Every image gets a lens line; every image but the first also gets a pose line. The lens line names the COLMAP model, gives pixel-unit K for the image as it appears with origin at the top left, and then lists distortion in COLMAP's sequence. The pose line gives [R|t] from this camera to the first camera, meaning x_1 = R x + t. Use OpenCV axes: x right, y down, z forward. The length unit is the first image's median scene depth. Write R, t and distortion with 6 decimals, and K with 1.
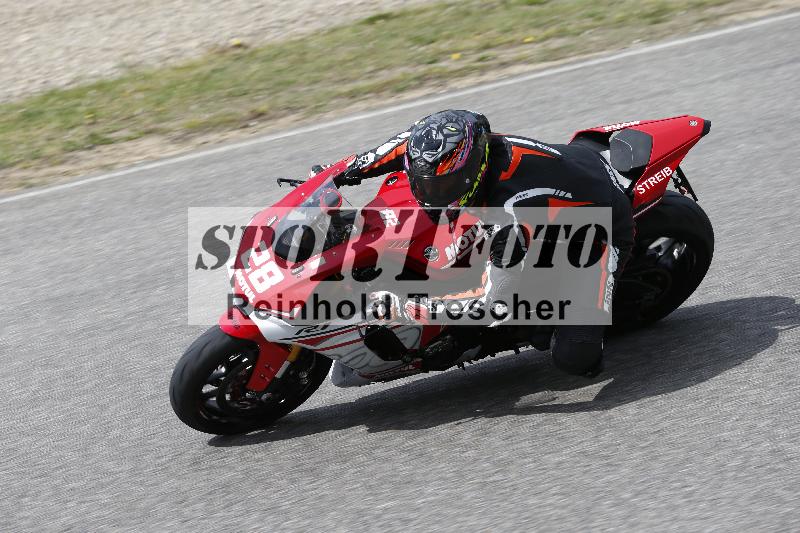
lens RADIAL K [[4471.8, 0, 400.0], [0, 4471.8, 266.5], [0, 0, 1]] dist [1.059854, -10.259495]
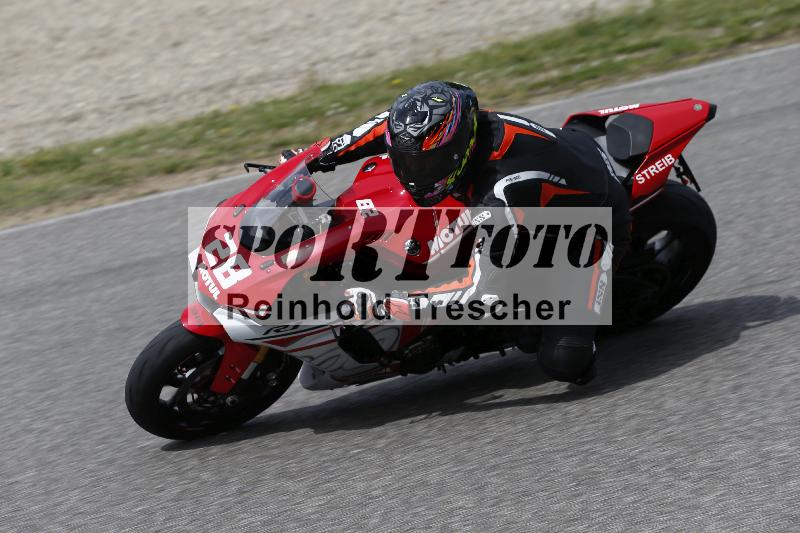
lens RADIAL K [[3138.1, 0, 400.0], [0, 3138.1, 266.5], [0, 0, 1]] dist [-0.008232, 1.209362]
pose [[0.999900, 0.008768, 0.011099, -0.002517], [-0.008639, 0.999895, -0.011624, 0.008705], [-0.011199, 0.011527, 0.999871, 0.355934]]
